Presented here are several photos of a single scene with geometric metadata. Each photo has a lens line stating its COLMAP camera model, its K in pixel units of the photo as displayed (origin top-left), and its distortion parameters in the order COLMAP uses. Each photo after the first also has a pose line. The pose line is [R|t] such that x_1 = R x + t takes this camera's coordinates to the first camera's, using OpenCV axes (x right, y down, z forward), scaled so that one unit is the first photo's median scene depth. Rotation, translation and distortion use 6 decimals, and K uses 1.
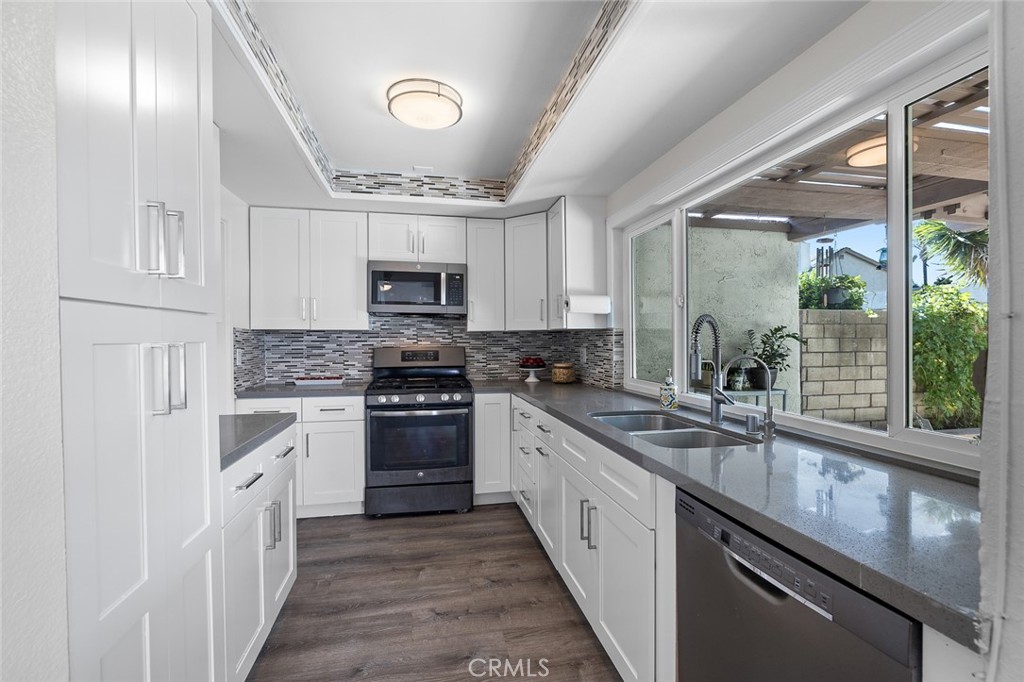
lens RADIAL K [[449.9, 0, 513.1], [0, 449.9, 341.6], [0, 0, 1]] dist [-0.008675, 0.001494]
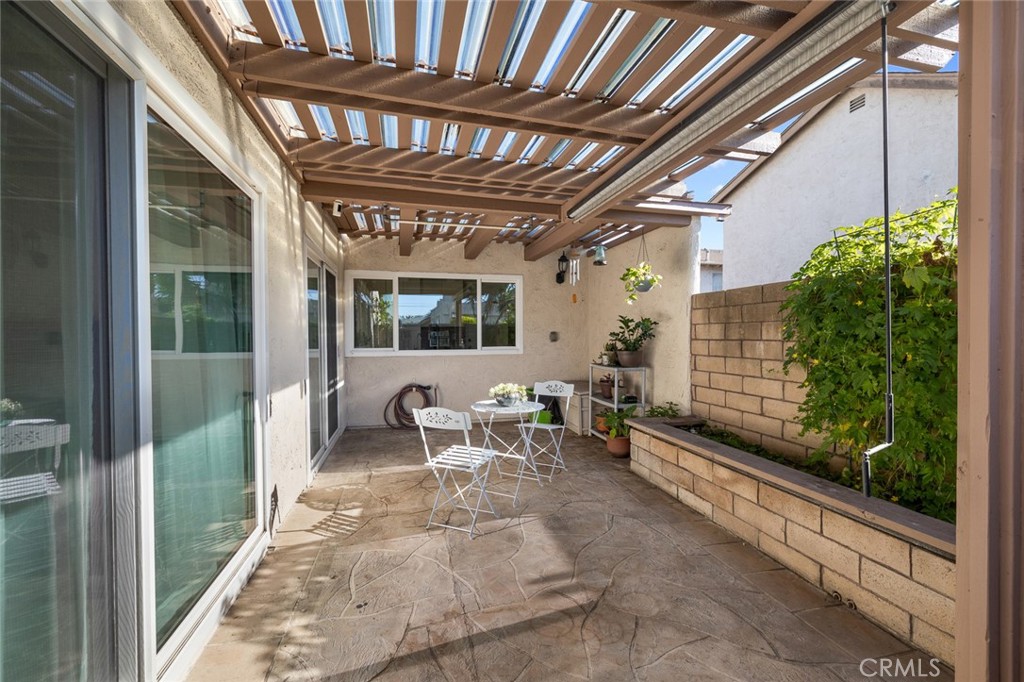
lens RADIAL K [[427.0, 0, 511.8], [0, 427.0, 340.9], [0, 0, 1]] dist [0.002815, -0.001213]
pose [[0.042305, 0.014439, -0.999000, 2.072041], [-0.004725, 0.999887, 0.014251, 0.021336], [0.999094, 0.004118, 0.042368, 0.776535]]
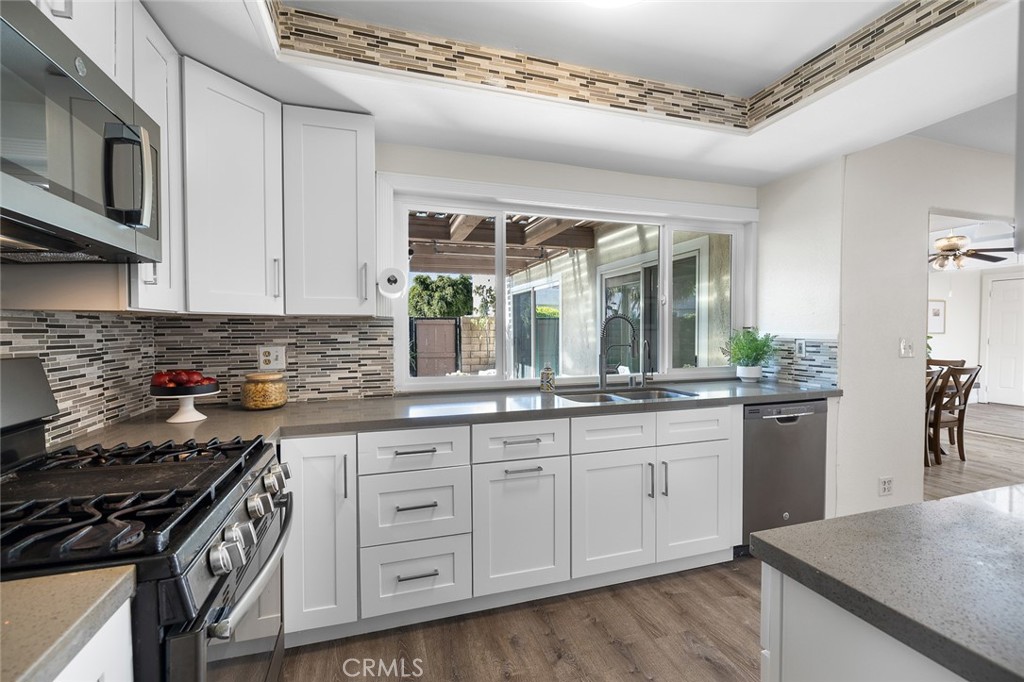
lens RADIAL K [[449.9, 0, 515.1], [0, 449.9, 339.0], [0, 0, 1]] dist [-0.008675, 0.001494]
pose [[-0.107006, -0.015801, 0.994133, -0.521801], [0.011160, 0.999792, 0.017092, -0.002599], [-0.994196, 0.012923, -0.106807, 0.782919]]
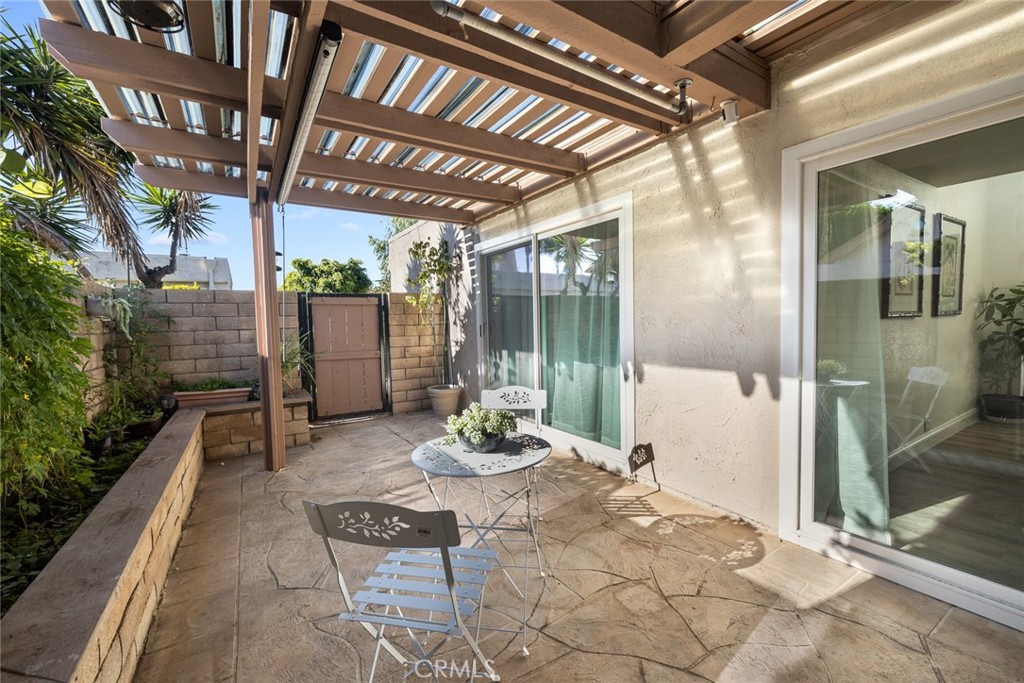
lens RADIAL K [[427.0, 0, 516.0], [0, 427.0, 341.1], [0, 0, 1]] dist [0.002815, -0.001213]
pose [[-0.364708, -0.031655, 0.930584, 0.547447], [0.030103, 0.998499, 0.045763, 0.030580], [-0.930635, 0.044704, -0.363208, 0.962686]]
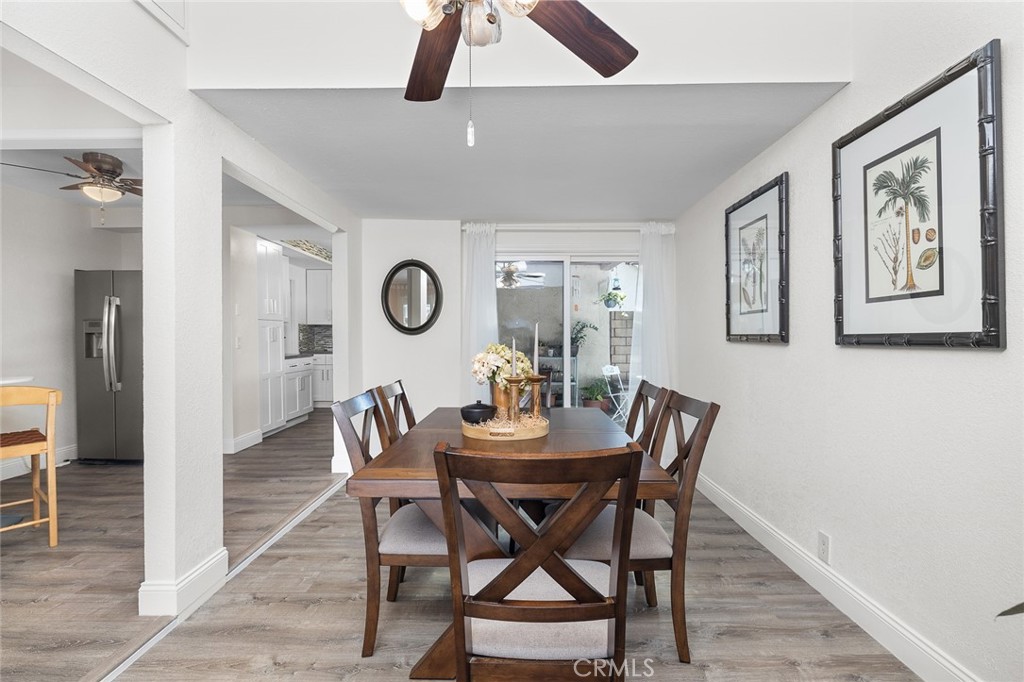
lens RADIAL K [[489.7, 0, 515.6], [0, 489.7, 342.3], [0, 0, 1]] dist [-0.005610, -0.002027]
pose [[0.979215, 0.002106, -0.202813, 0.895406], [-0.000411, 0.999965, 0.008399, 0.038898], [0.202823, -0.008141, 0.979182, -1.135543]]
